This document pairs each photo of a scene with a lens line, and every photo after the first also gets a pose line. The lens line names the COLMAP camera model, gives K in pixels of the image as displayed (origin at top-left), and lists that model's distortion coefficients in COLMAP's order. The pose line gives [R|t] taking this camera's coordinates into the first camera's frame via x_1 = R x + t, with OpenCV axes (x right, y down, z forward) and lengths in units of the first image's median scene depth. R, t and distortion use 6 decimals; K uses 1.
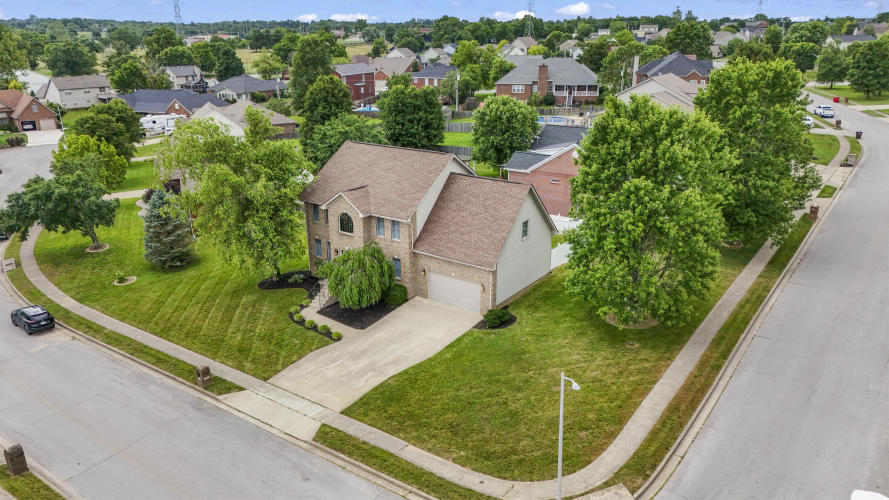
lens RADIAL K [[641.8, 0, 444.5], [0, 641.8, 250.0], [0, 0, 1]] dist [0.023295, -0.001237]
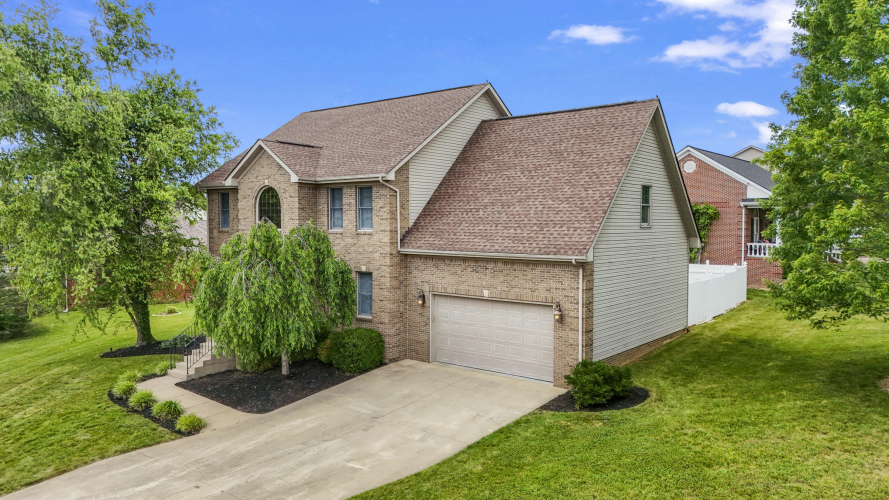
lens RADIAL K [[641.8, 0, 444.5], [0, 641.8, 250.0], [0, 0, 1]] dist [0.023295, -0.001237]
pose [[0.998965, 0.009249, -0.044537, 0.003749], [-0.021818, 0.956558, -0.290724, 0.138995], [0.039914, 0.291395, 0.955770, 0.583027]]
